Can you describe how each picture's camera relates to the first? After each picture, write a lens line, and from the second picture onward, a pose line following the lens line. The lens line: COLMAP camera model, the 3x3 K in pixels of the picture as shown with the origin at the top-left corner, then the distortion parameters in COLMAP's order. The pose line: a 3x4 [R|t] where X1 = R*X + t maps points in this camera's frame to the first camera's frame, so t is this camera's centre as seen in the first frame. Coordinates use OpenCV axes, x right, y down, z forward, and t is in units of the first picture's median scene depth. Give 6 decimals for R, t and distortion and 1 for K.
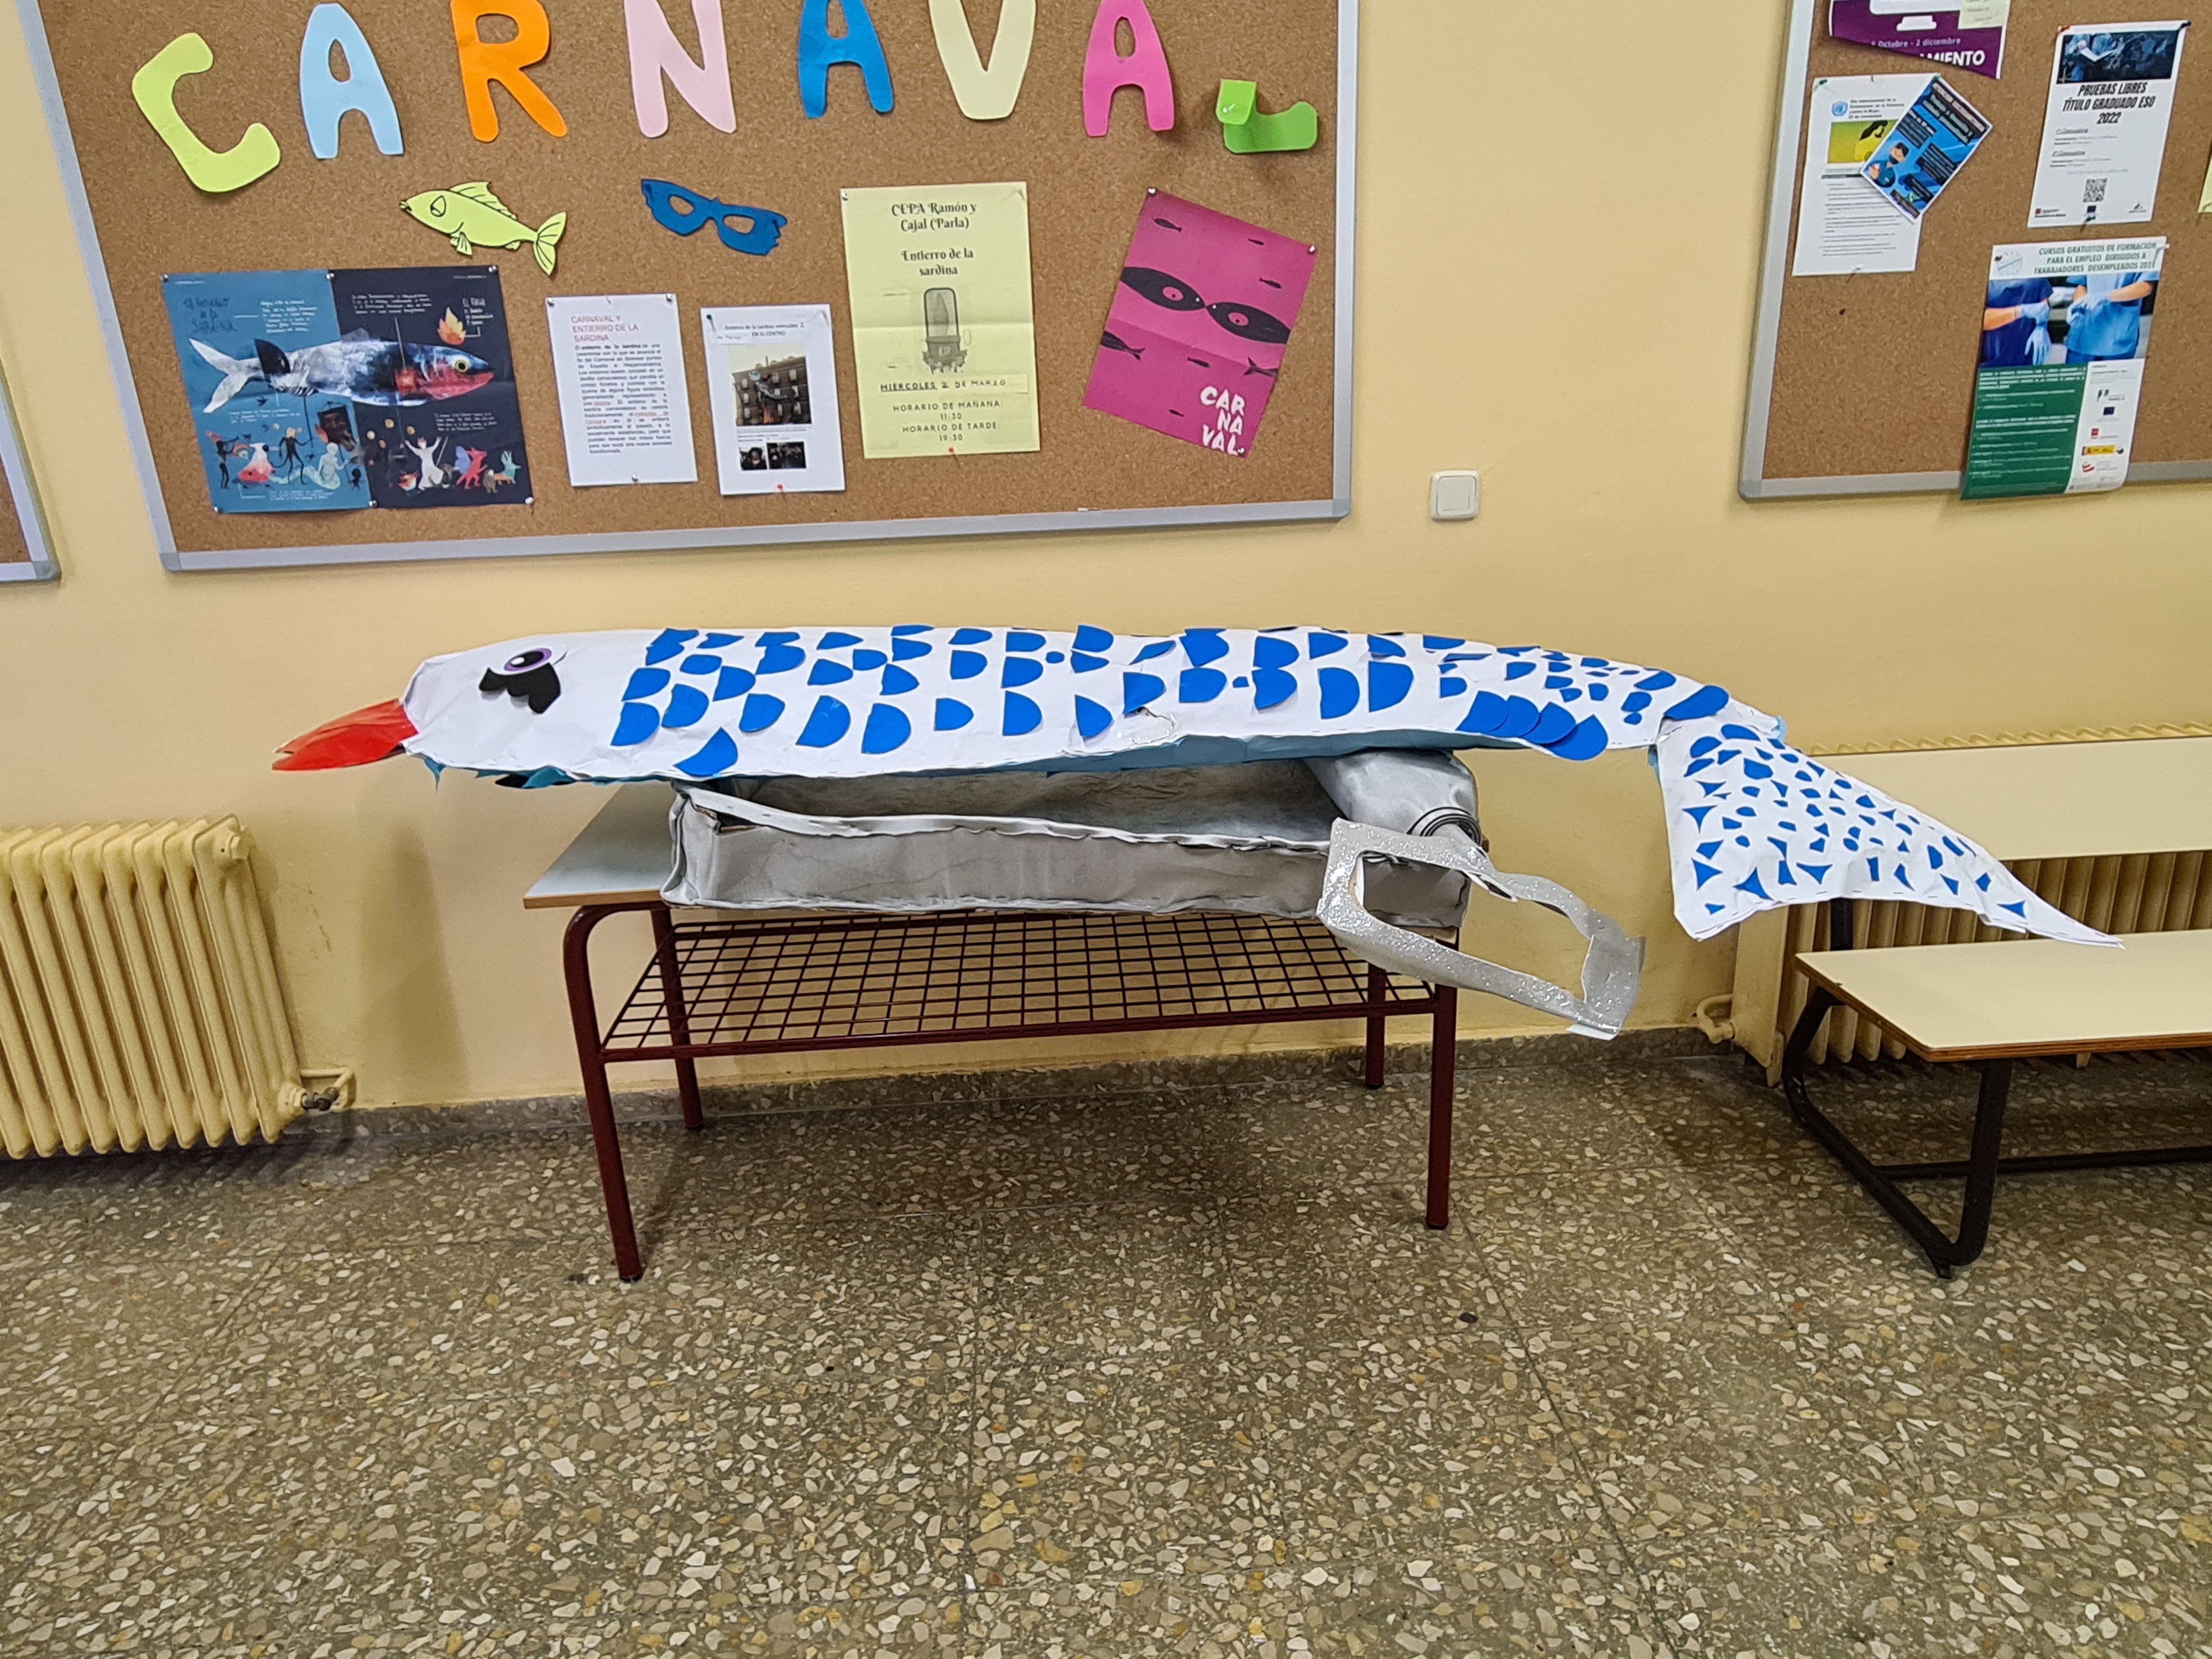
lens RADIAL K [[1432.3, 0, 1101.5], [0, 1432.3, 837.2], [0, 0, 1]] dist [0.003744, -0.004070]
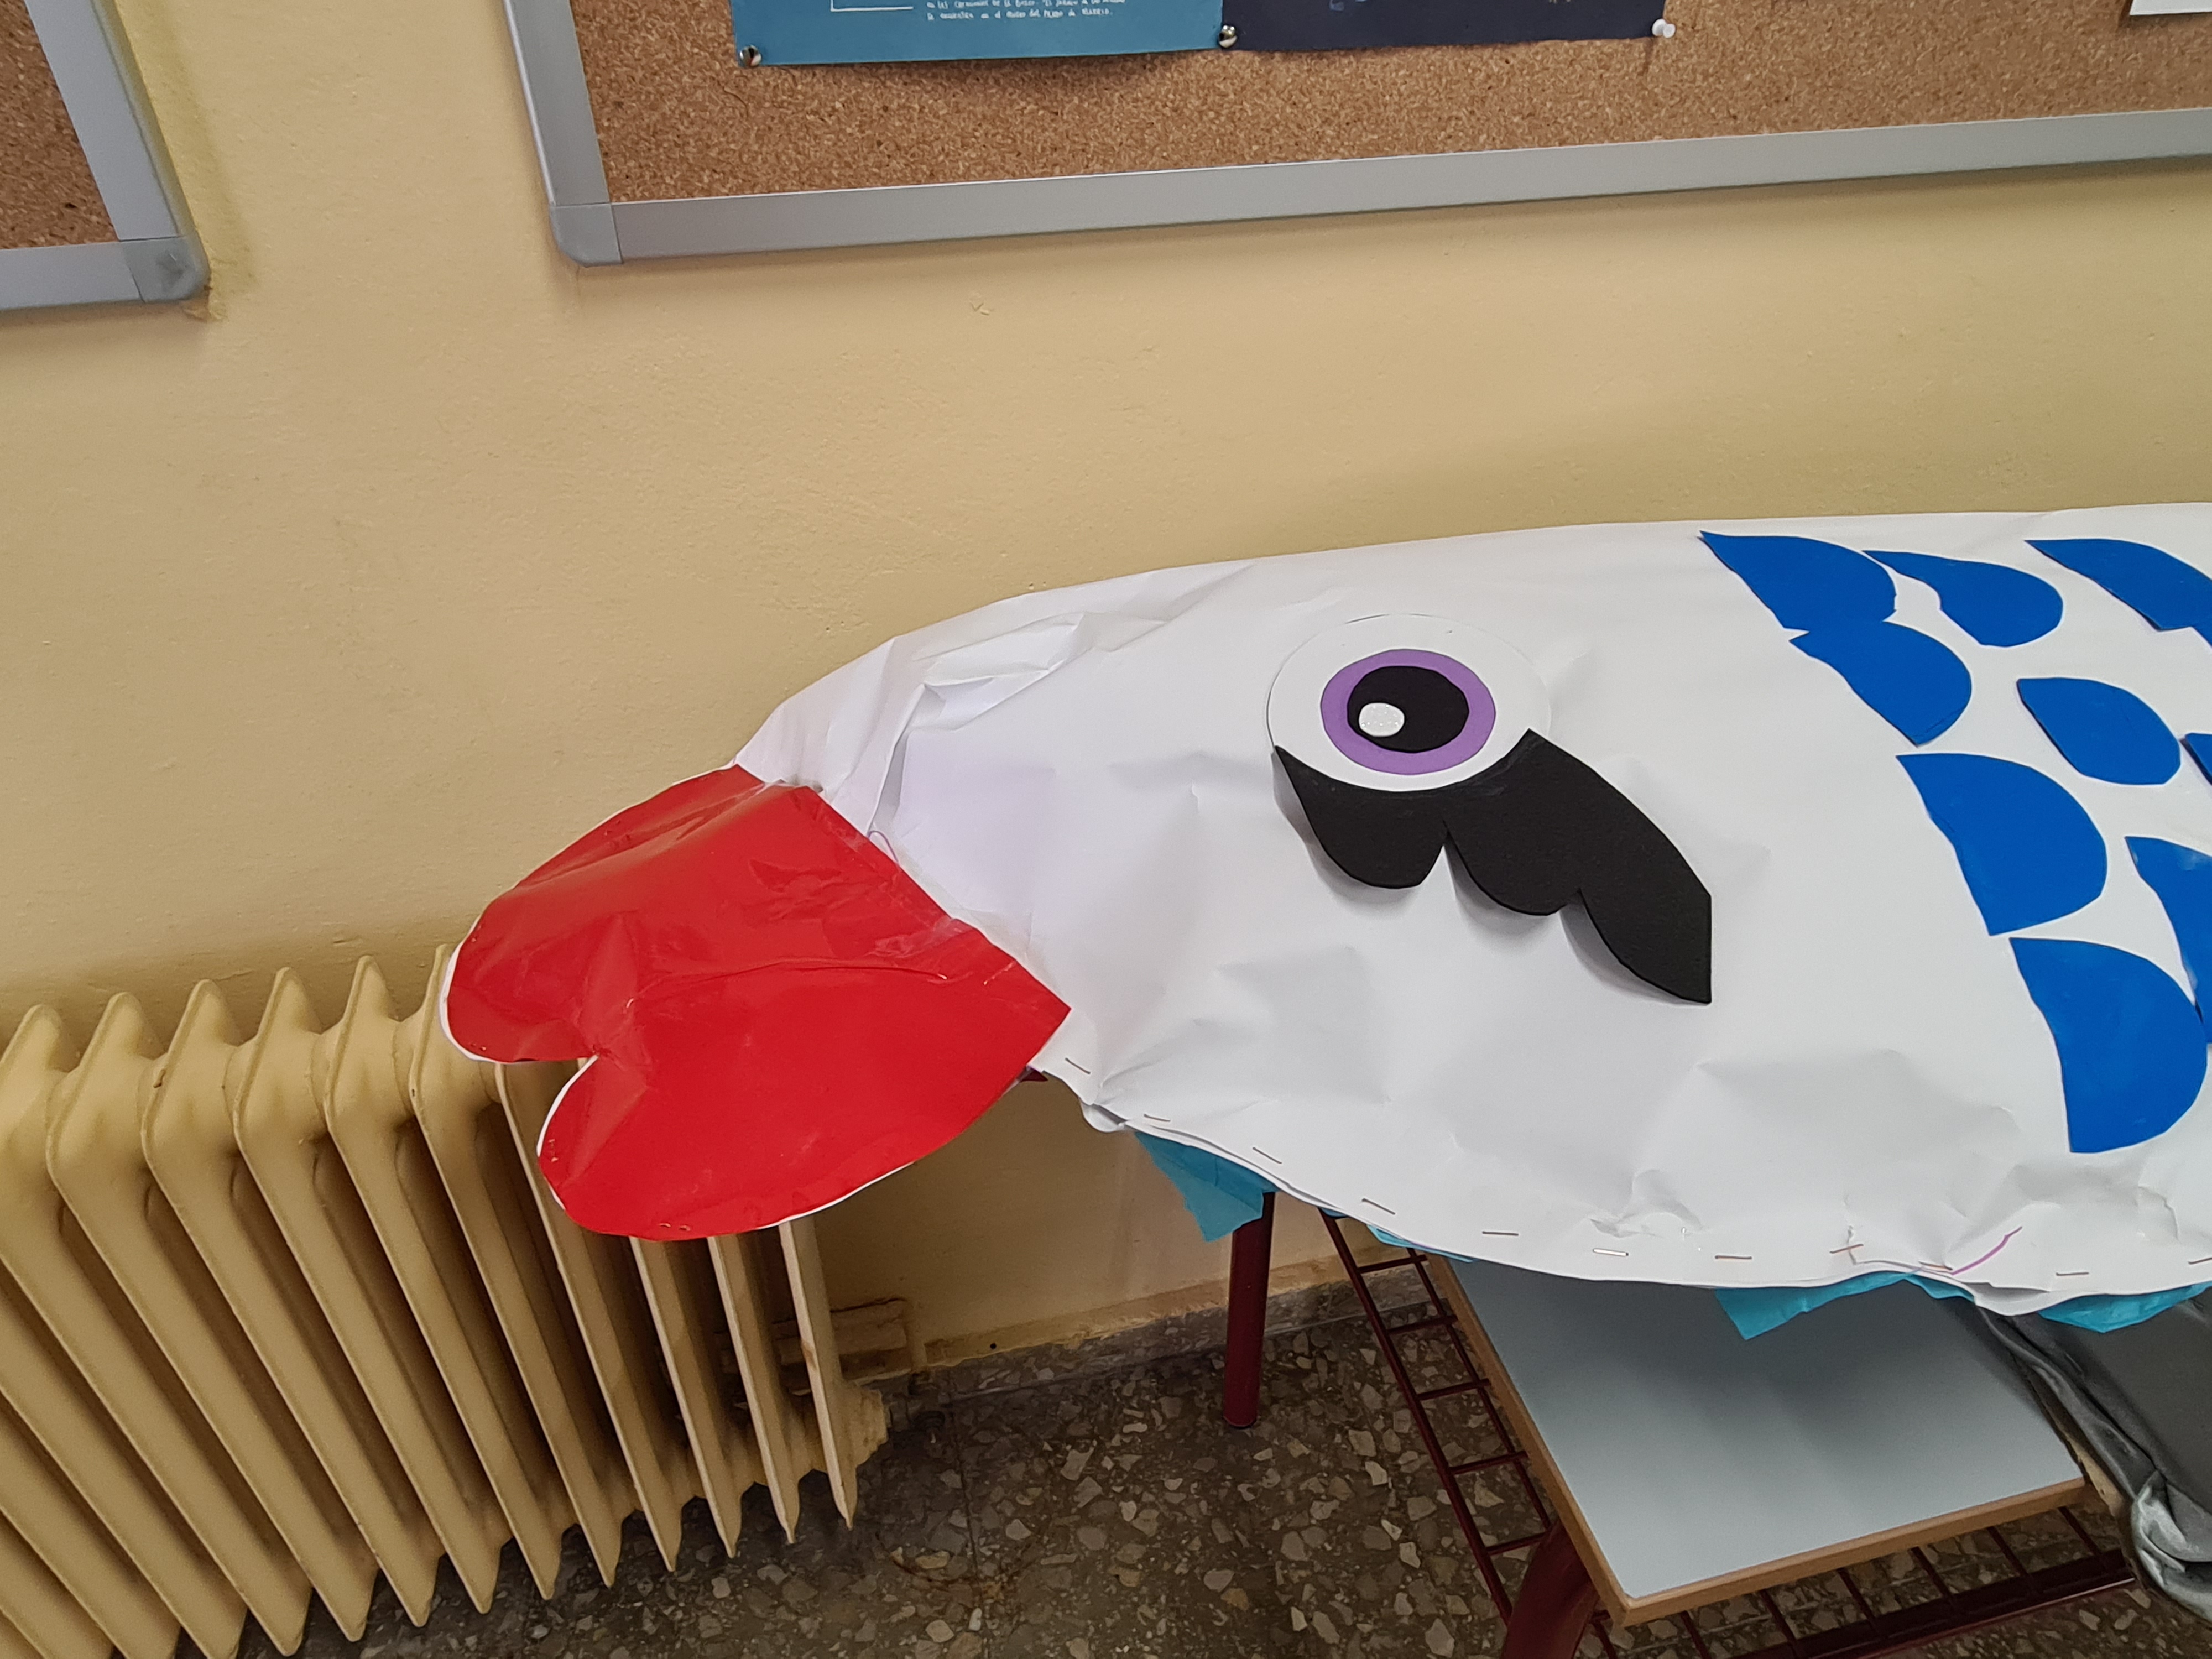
lens RADIAL K [[1432.3, 0, 1108.1], [0, 1432.3, 833.4], [0, 0, 1]] dist [0.003744, -0.004070]
pose [[0.983941, -0.081345, 0.158881, -0.614420], [0.034864, 0.960559, 0.275882, -0.152230], [-0.175056, -0.265912, 0.947969, 0.660543]]
